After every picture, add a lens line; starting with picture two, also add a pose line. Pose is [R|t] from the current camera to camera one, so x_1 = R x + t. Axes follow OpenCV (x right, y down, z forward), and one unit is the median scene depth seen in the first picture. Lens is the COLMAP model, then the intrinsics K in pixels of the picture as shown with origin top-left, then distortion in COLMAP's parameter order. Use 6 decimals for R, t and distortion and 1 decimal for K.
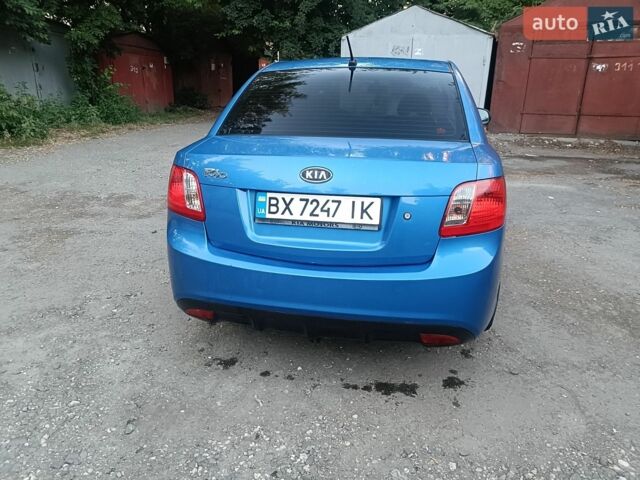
lens RADIAL K [[474.4, 0, 320.0], [0, 474.4, 240.0], [0, 0, 1]] dist [0.031804, 0.001213]
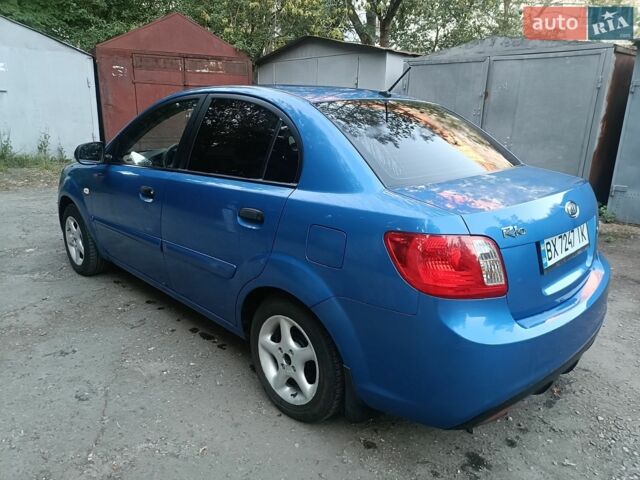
lens RADIAL K [[474.4, 0, 320.0], [0, 474.4, 240.0], [0, 0, 1]] dist [0.031804, 0.001213]
pose [[0.549059, -0.228948, 0.803814, -0.229927], [0.260666, 0.960686, 0.095577, -0.063359], [-0.794095, 0.157049, 0.587153, 0.171184]]
